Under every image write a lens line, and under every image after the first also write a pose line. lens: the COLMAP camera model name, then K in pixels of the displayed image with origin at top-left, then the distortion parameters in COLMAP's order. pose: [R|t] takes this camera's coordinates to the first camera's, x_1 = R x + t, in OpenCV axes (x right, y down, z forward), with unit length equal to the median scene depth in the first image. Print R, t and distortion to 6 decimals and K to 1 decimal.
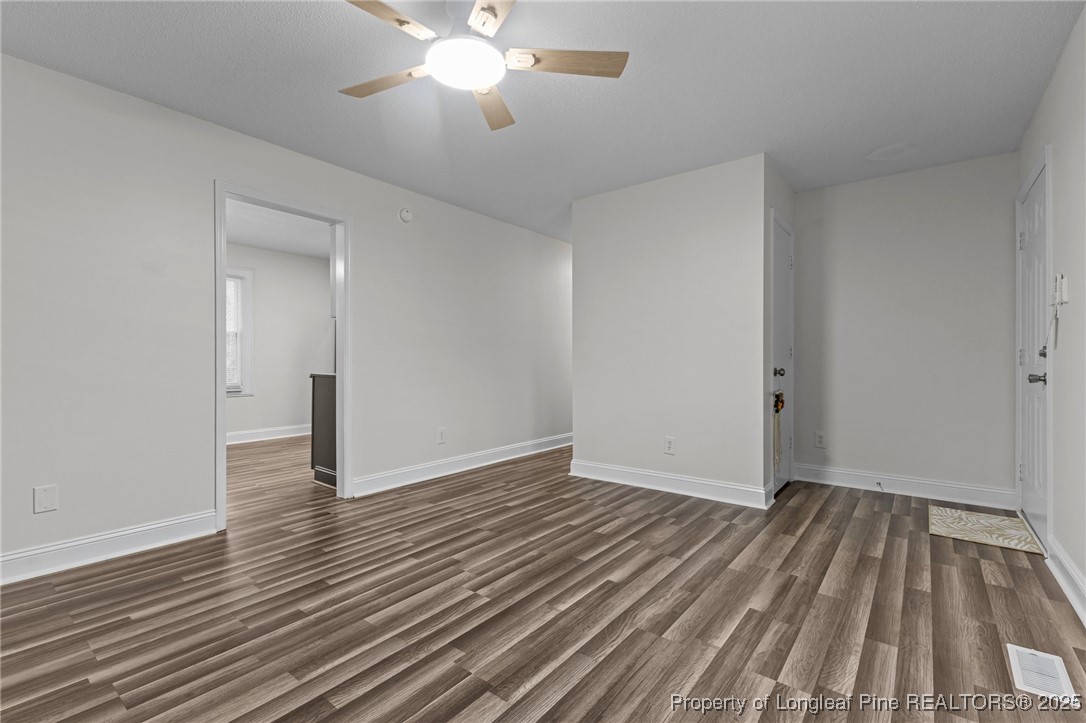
lens RADIAL K [[472.2, 0, 551.5], [0, 472.2, 353.2], [0, 0, 1]] dist [0.007803, -0.000963]
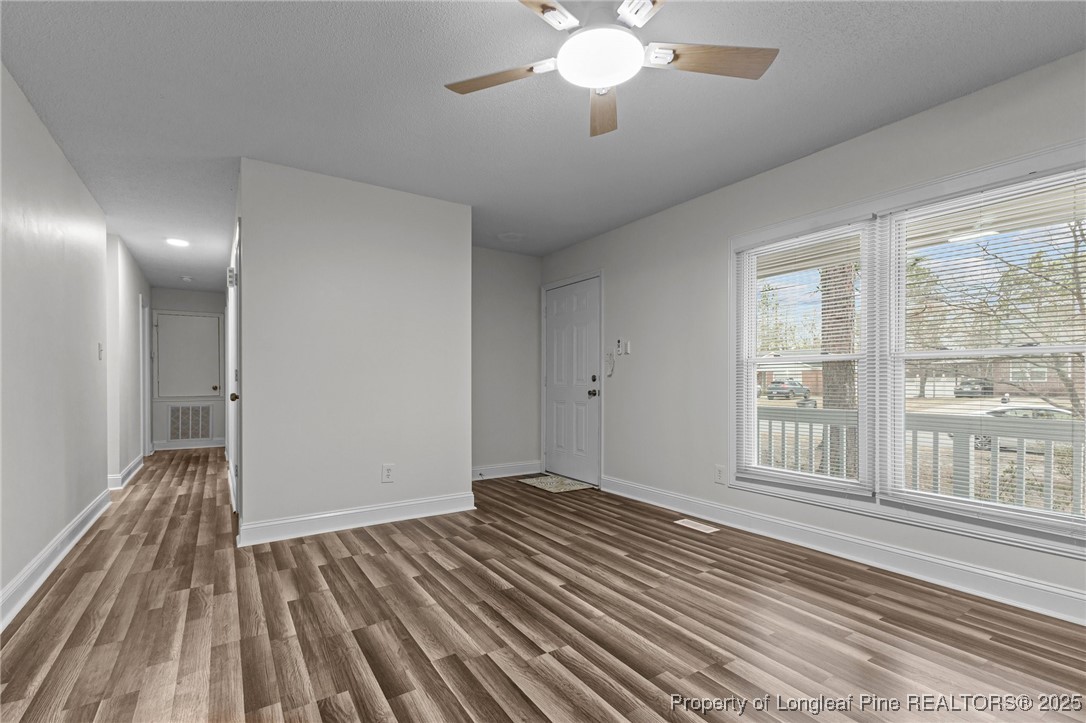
lens RADIAL K [[472.2, 0, 517.3], [0, 472.2, 387.5], [0, 0, 1]] dist [0.007803, -0.000963]
pose [[0.357975, -0.008292, 0.933694, -0.854535], [-0.013113, 0.999817, 0.013907, 0.003754], [-0.933639, -0.017222, 0.357801, 0.643736]]
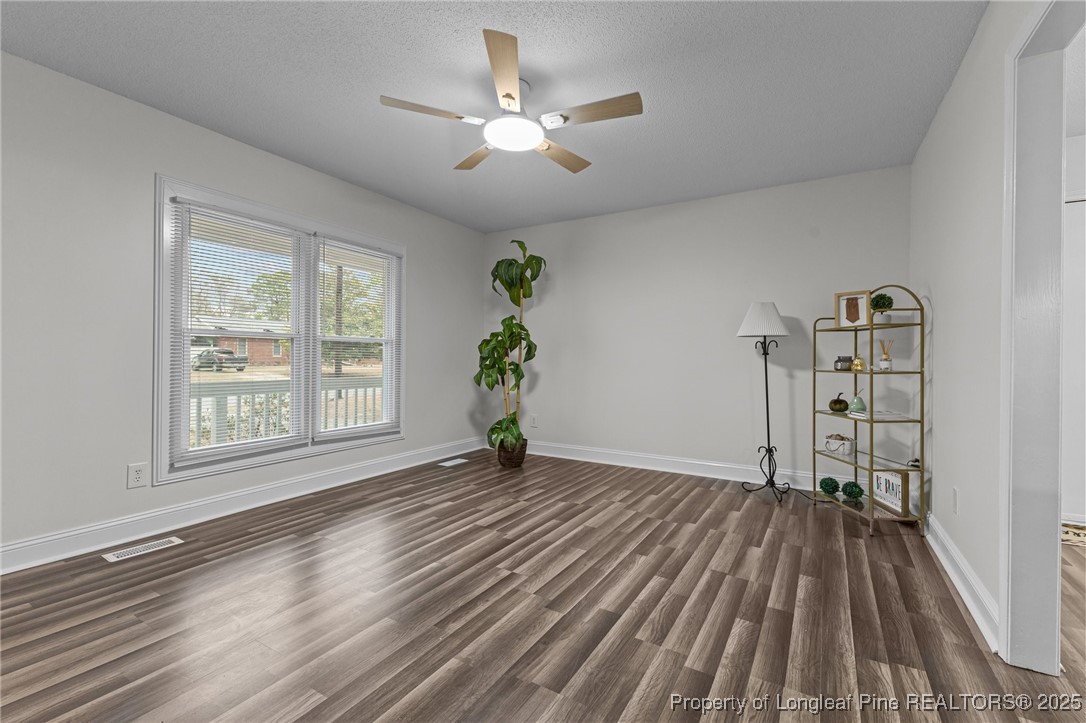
lens RADIAL K [[472.2, 0, 559.6], [0, 472.2, 360.5], [0, 0, 1]] dist [0.007803, -0.000963]
pose [[-0.990508, -0.005801, -0.137332, -0.100975], [-0.004310, 0.999929, -0.011149, 0.024407], [0.137387, -0.010451, -0.990462, 1.812109]]
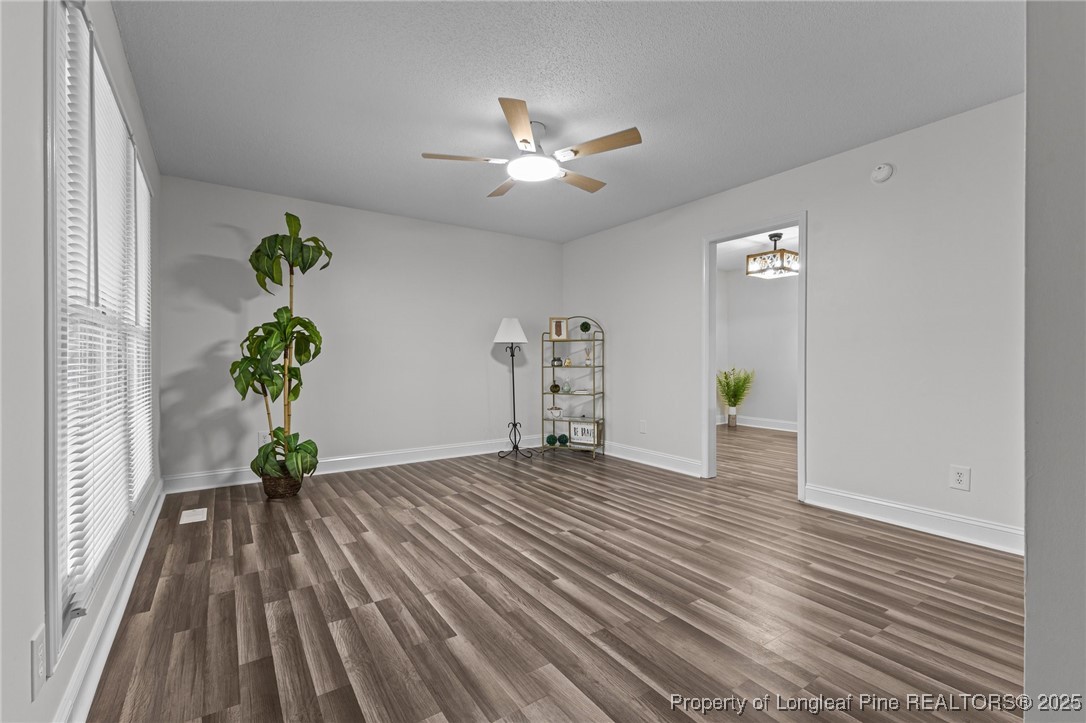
lens RADIAL K [[472.2, 0, 544.9], [0, 472.2, 366.2], [0, 0, 1]] dist [0.007803, -0.000963]
pose [[-0.297819, 0.015302, -0.954500, 0.999978], [0.015510, 0.999817, 0.011189, 0.008470], [0.954496, -0.011472, -0.298002, 1.167770]]
